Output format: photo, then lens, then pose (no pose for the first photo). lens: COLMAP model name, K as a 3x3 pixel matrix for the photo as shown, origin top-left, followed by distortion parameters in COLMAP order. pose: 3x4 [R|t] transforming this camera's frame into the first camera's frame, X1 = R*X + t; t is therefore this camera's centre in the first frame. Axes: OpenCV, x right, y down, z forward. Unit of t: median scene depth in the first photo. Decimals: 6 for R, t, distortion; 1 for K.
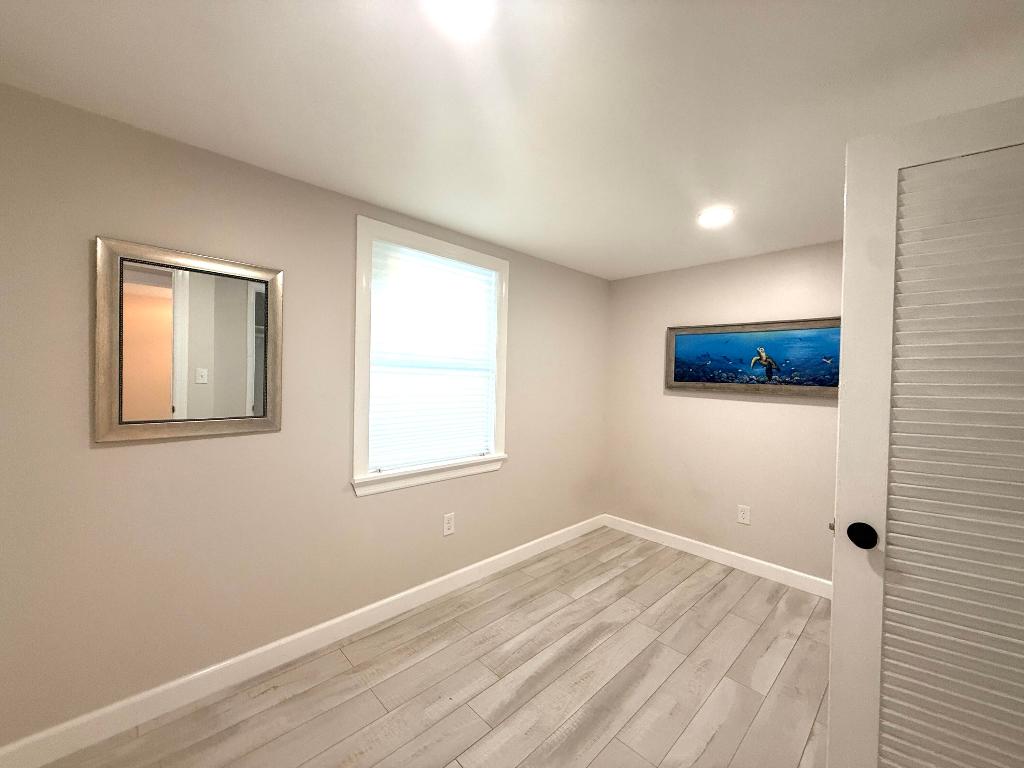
lens RADIAL K [[407.2, 0, 509.1], [0, 407.2, 384.9], [0, 0, 1]] dist [0.001323, -0.000235]
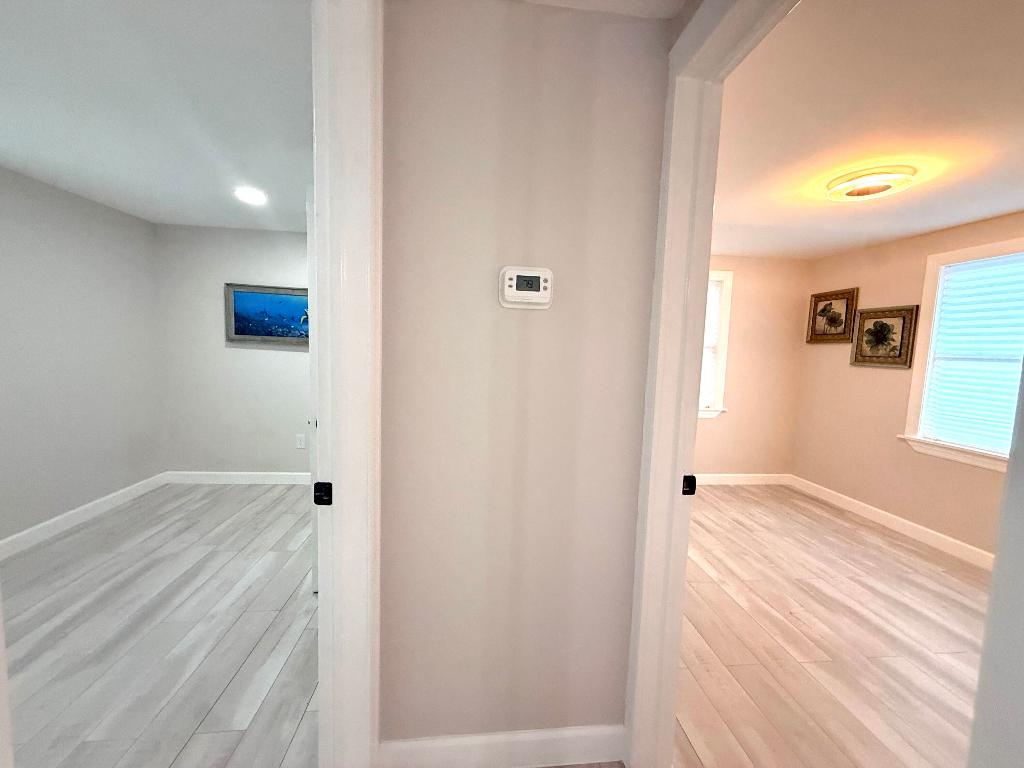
lens RADIAL K [[407.2, 0, 509.1], [0, 407.2, 384.9], [0, 0, 1]] dist [0.001323, -0.000235]
pose [[0.623496, -0.077504, 0.777976, 0.006872], [-0.007154, 0.994467, 0.104804, 0.005753], [-0.781794, -0.070910, 0.619491, -0.274266]]
